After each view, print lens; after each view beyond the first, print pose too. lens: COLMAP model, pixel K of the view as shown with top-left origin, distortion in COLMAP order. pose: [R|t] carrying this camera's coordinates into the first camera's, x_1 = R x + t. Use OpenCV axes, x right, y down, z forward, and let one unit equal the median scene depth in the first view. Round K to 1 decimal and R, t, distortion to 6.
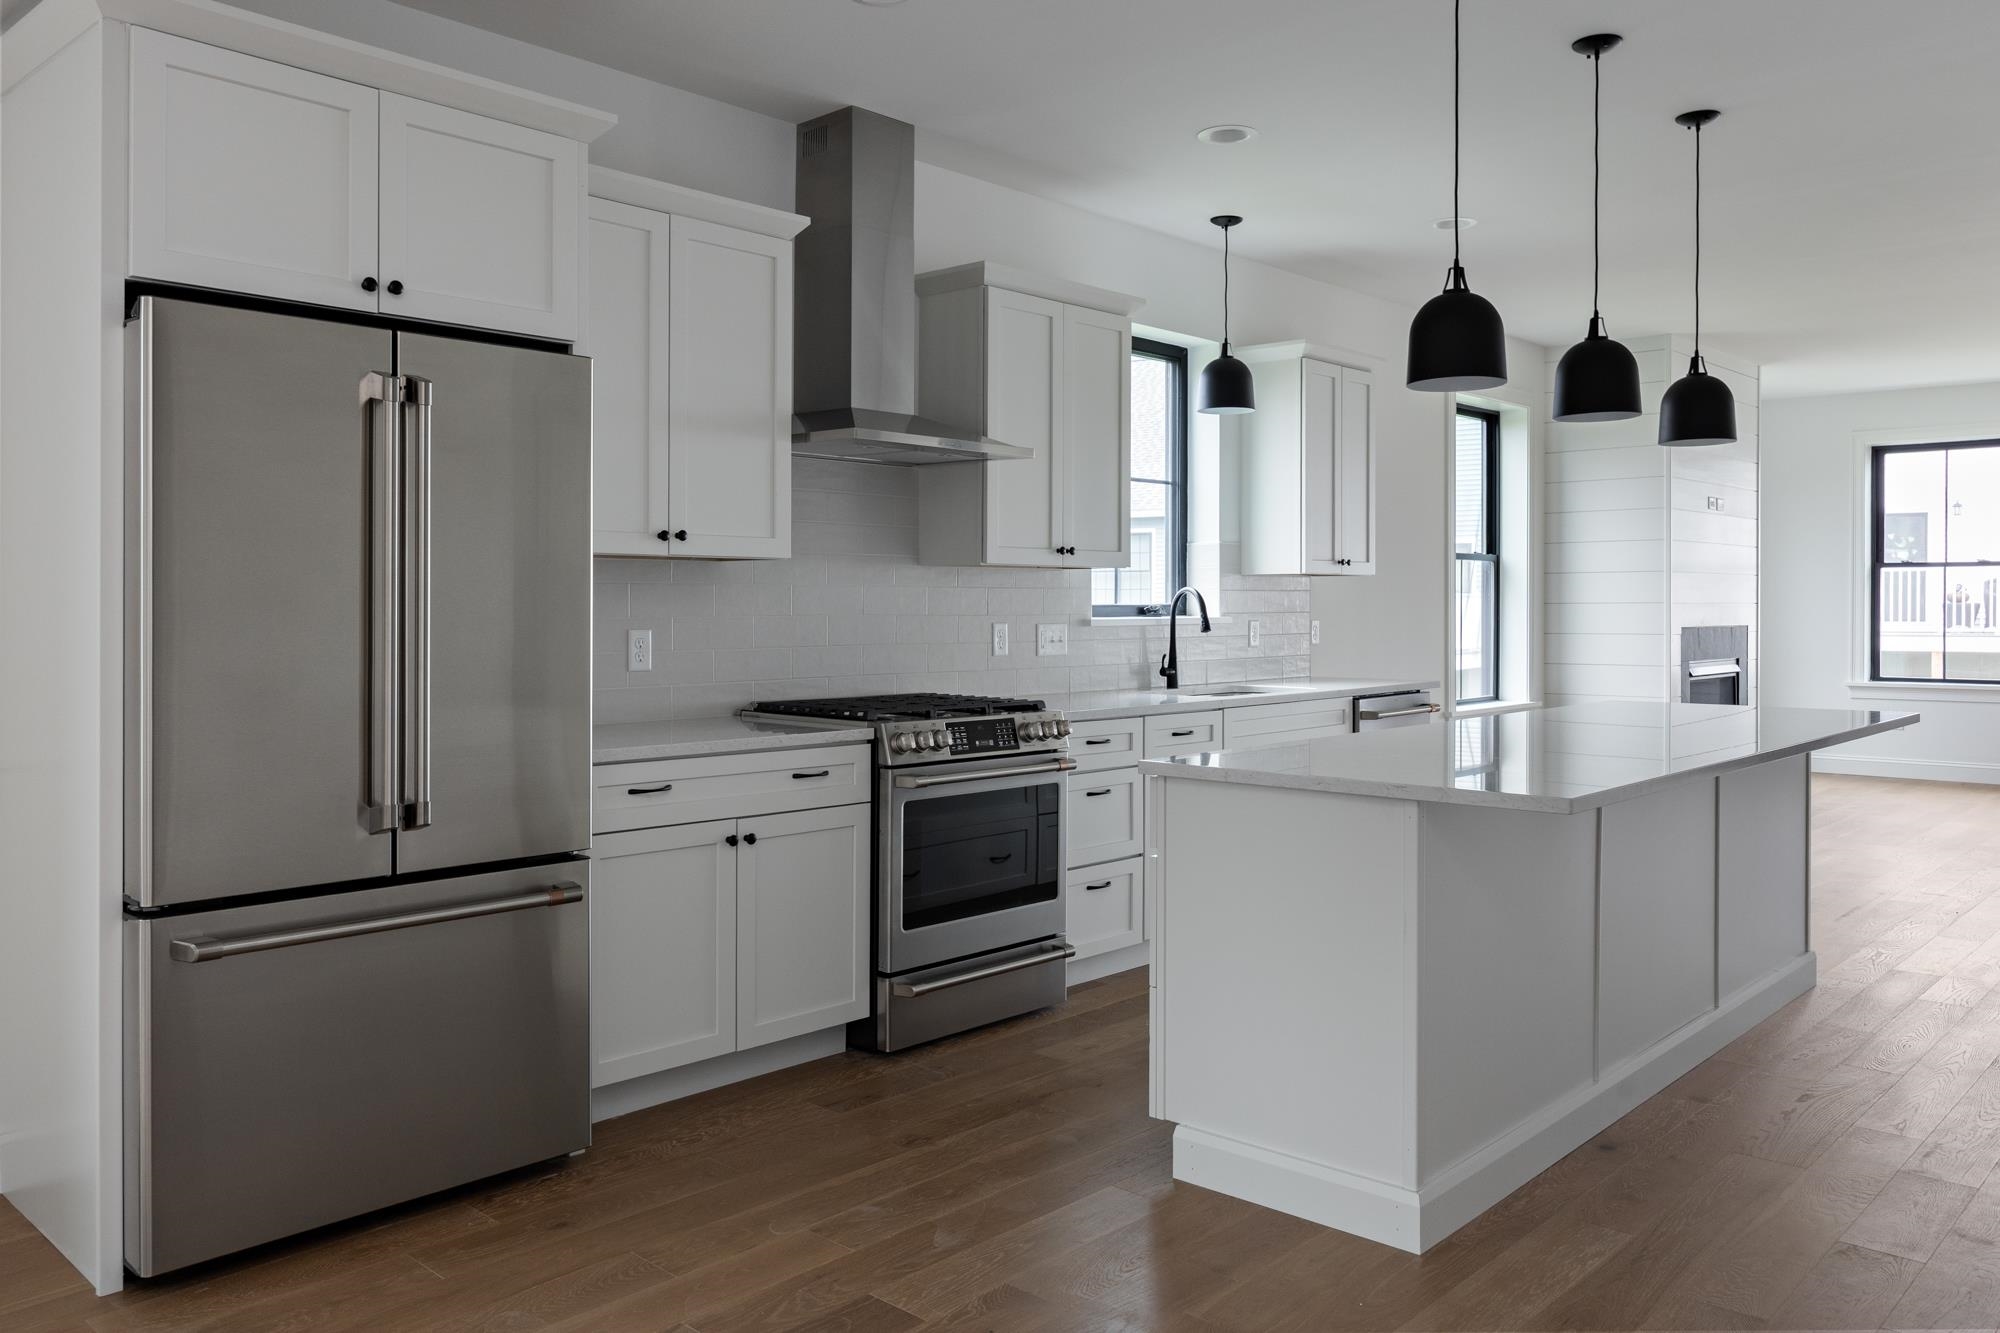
lens RADIAL K [[1481.8, 0, 1006.4], [0, 1481.8, 623.8], [0, 0, 1]] dist [-0.004699, -0.003612]
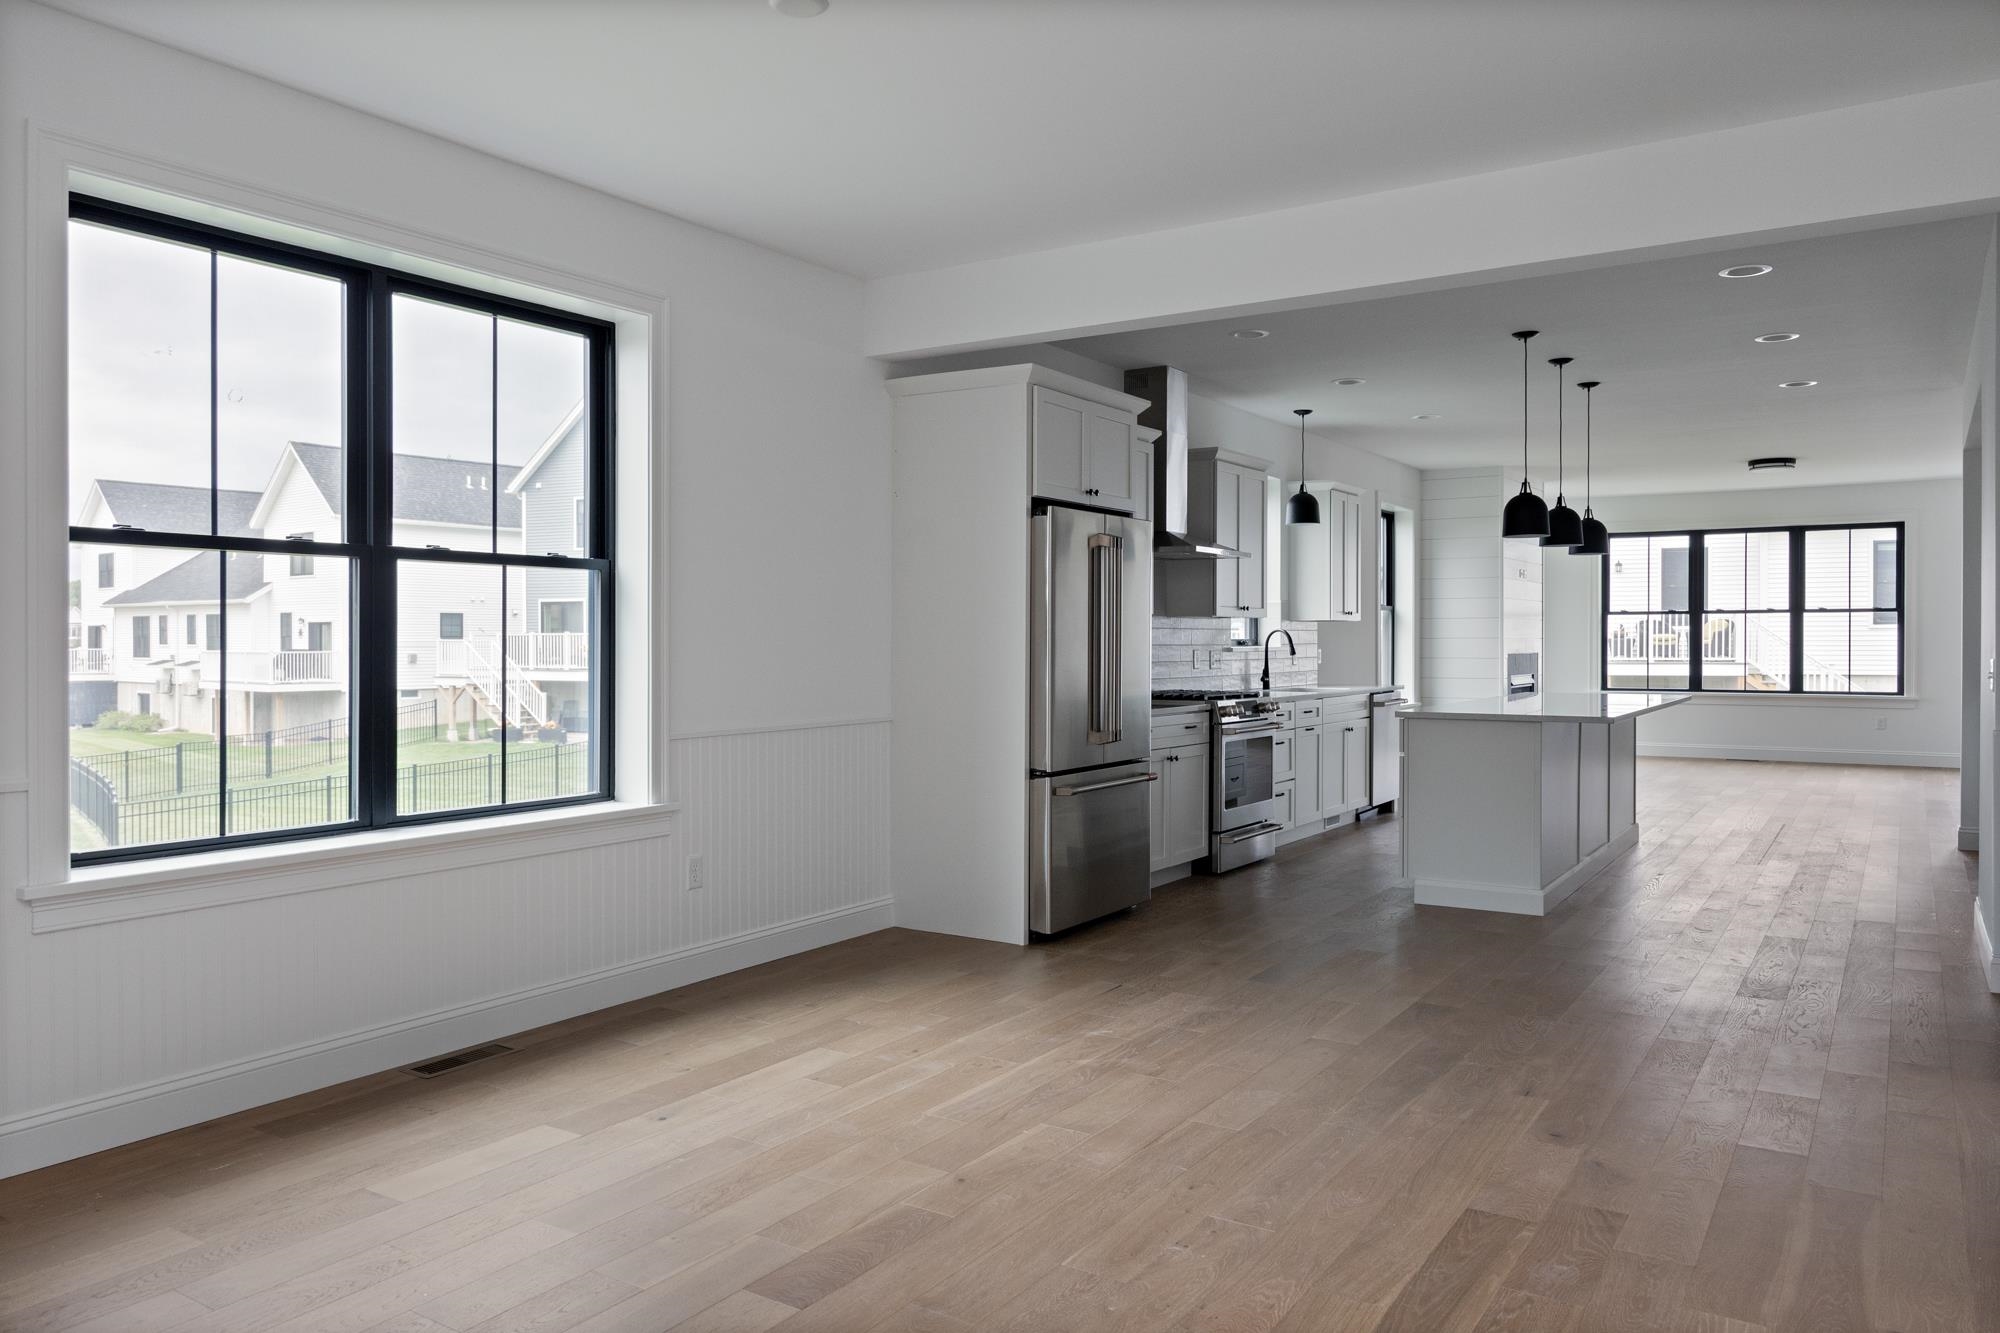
lens RADIAL K [[1386.4, 0, 998.0], [0, 1386.4, 651.2], [0, 0, 1]] dist [-0.006363, 0.001826]
pose [[0.985753, -0.002968, 0.168172, -0.647305], [0.003736, 0.999984, -0.004253, 0.009023], [-0.168156, 0.004820, 0.985749, -0.701294]]
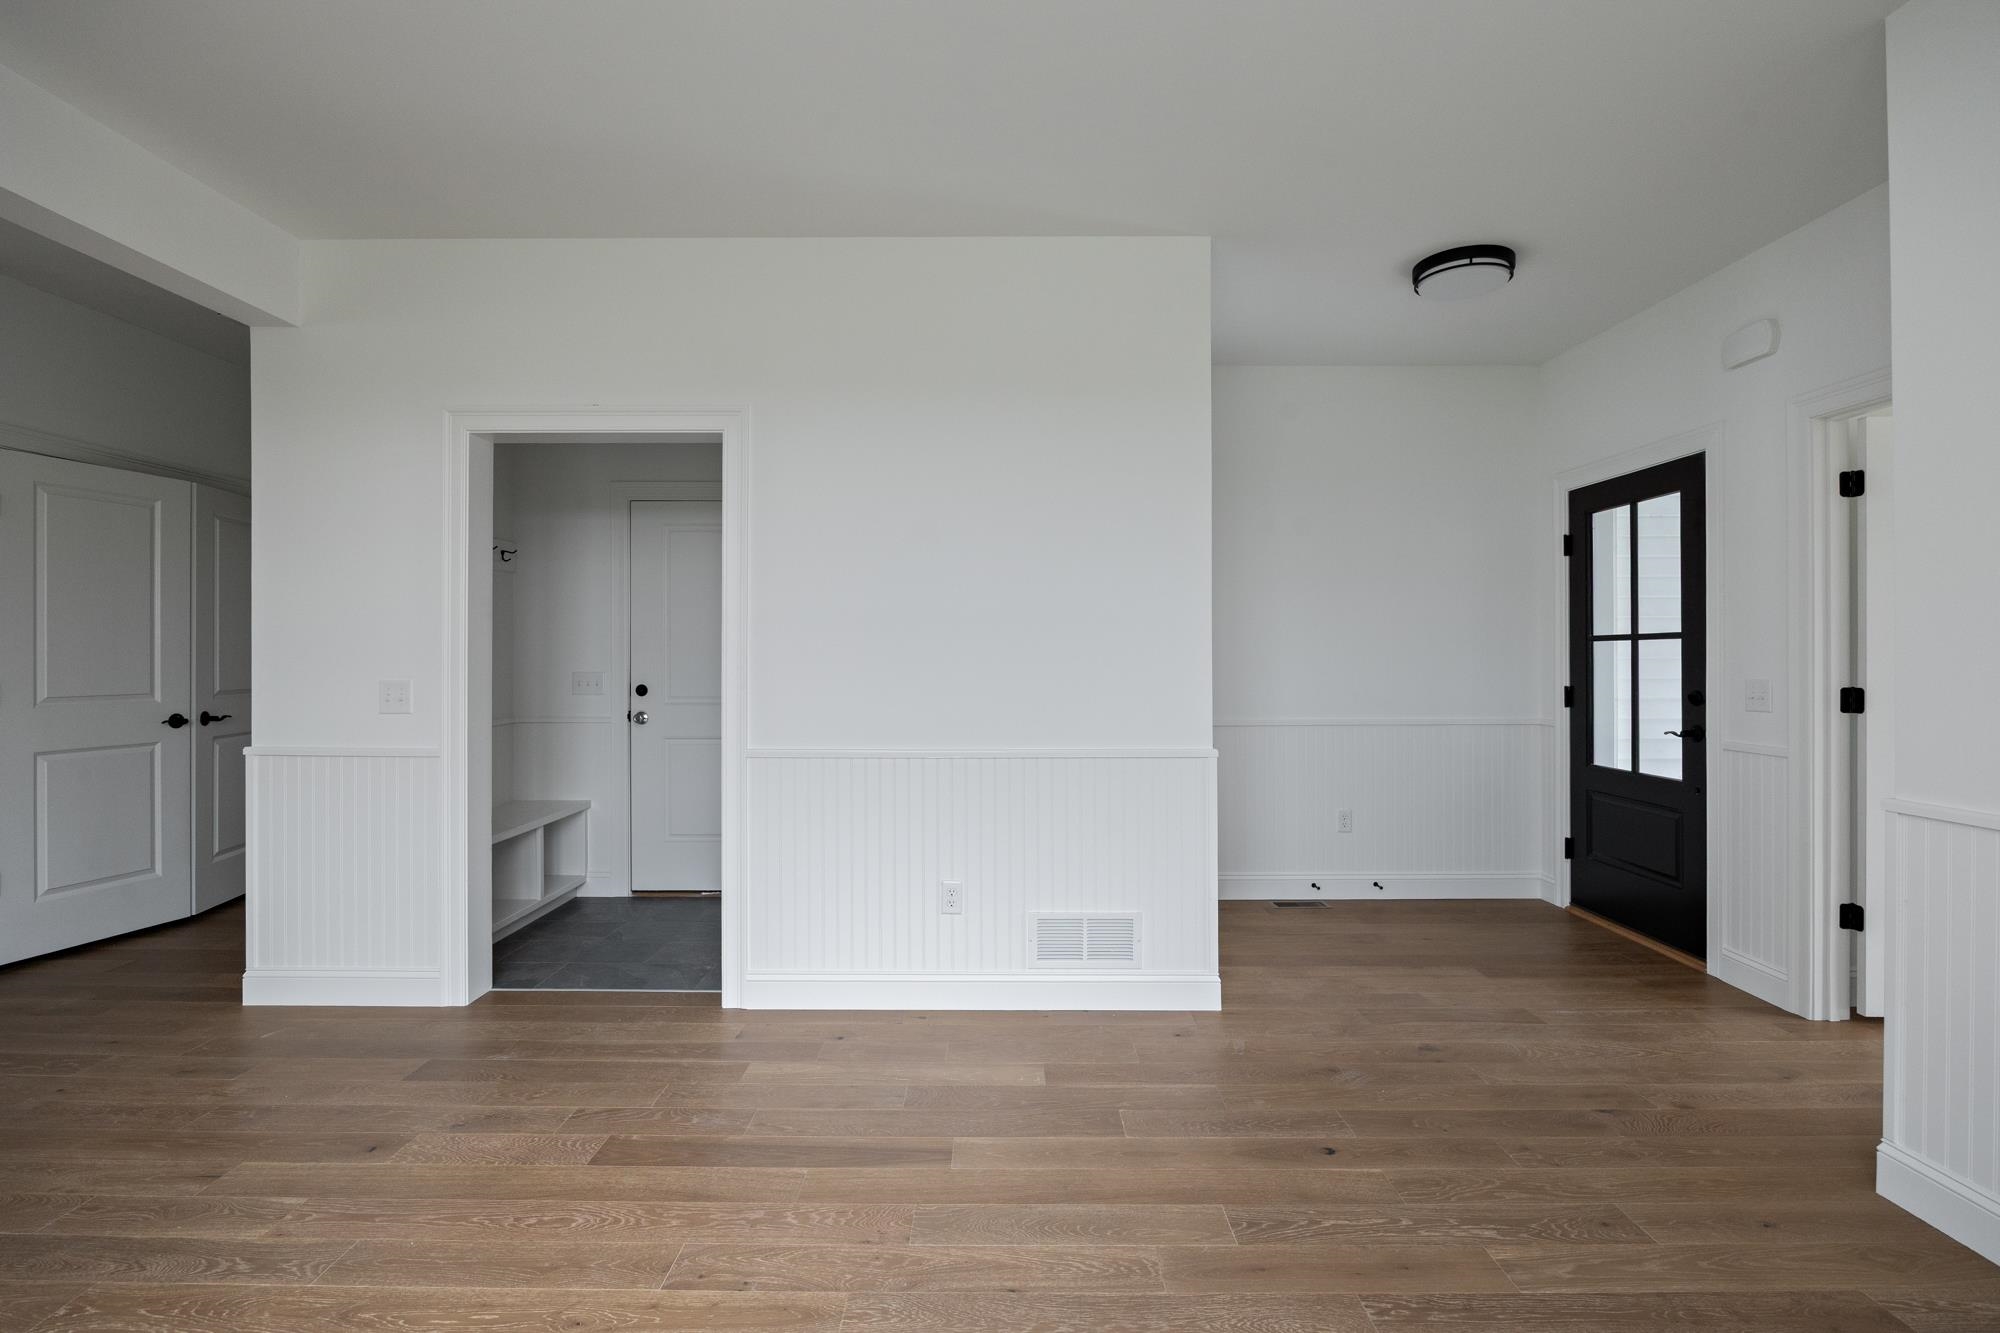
lens RADIAL K [[954.7, 0, 992.0], [0, 954.7, 664.8], [0, 0, 1]] dist [-0.012425, 0.000397]
pose [[-0.677452, -0.003771, 0.735557, -0.854778], [0.007850, 0.999893, 0.012356, -0.000282], [-0.735525, 0.014145, -0.677350, 0.175146]]
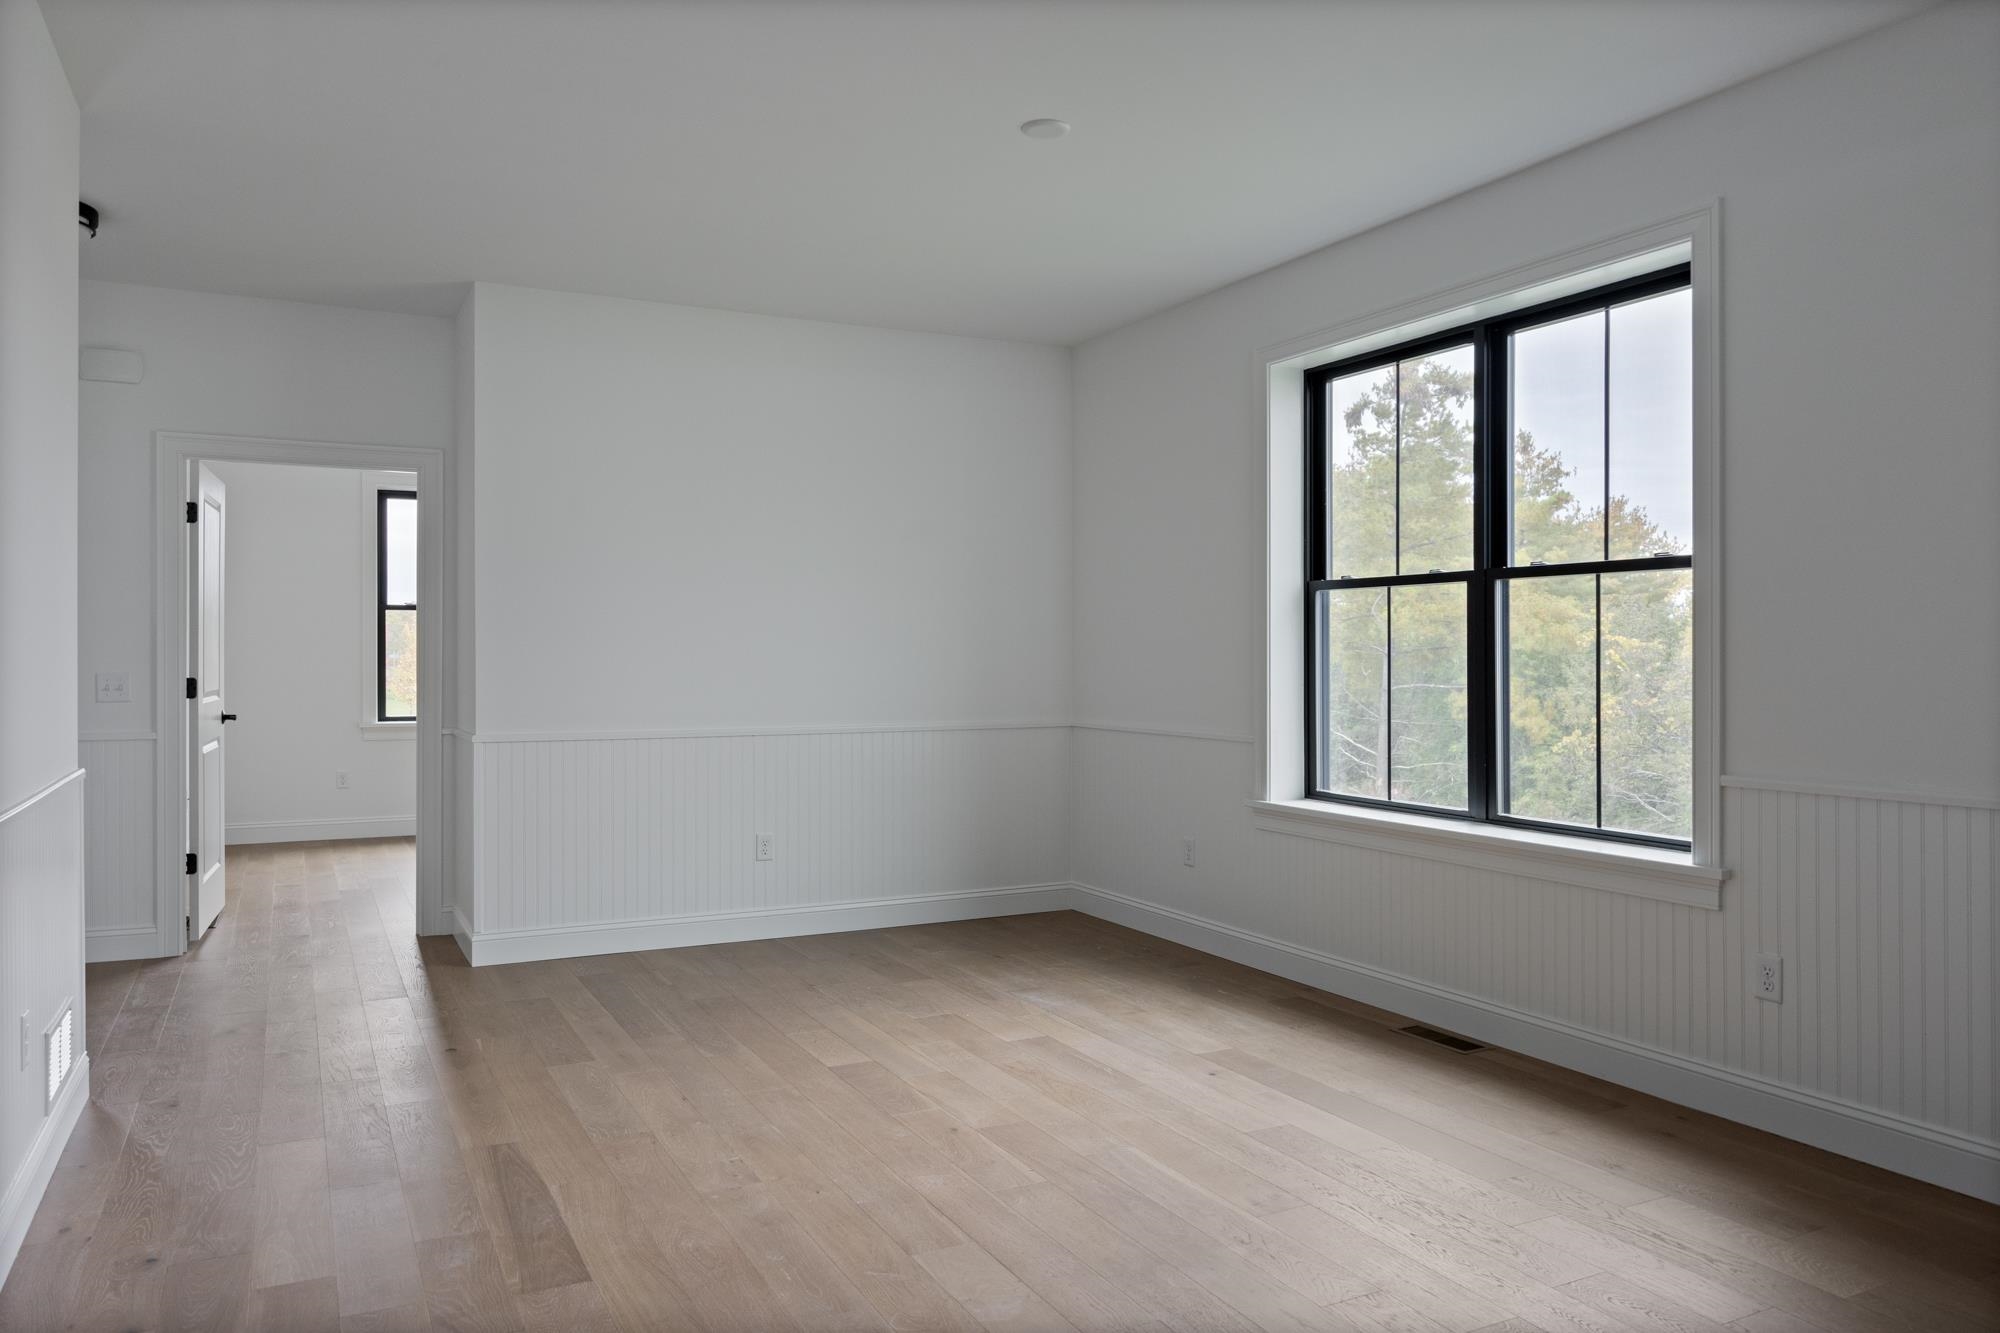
lens RADIAL K [[1386.4, 0, 998.0], [0, 1386.4, 651.2], [0, 0, 1]] dist [-0.006363, 0.001826]
pose [[-0.340107, -0.003079, -0.940382, 0.275203], [-0.010939, 0.999940, 0.000682, -0.003641], [0.940323, 0.010519, -0.340120, 0.381349]]
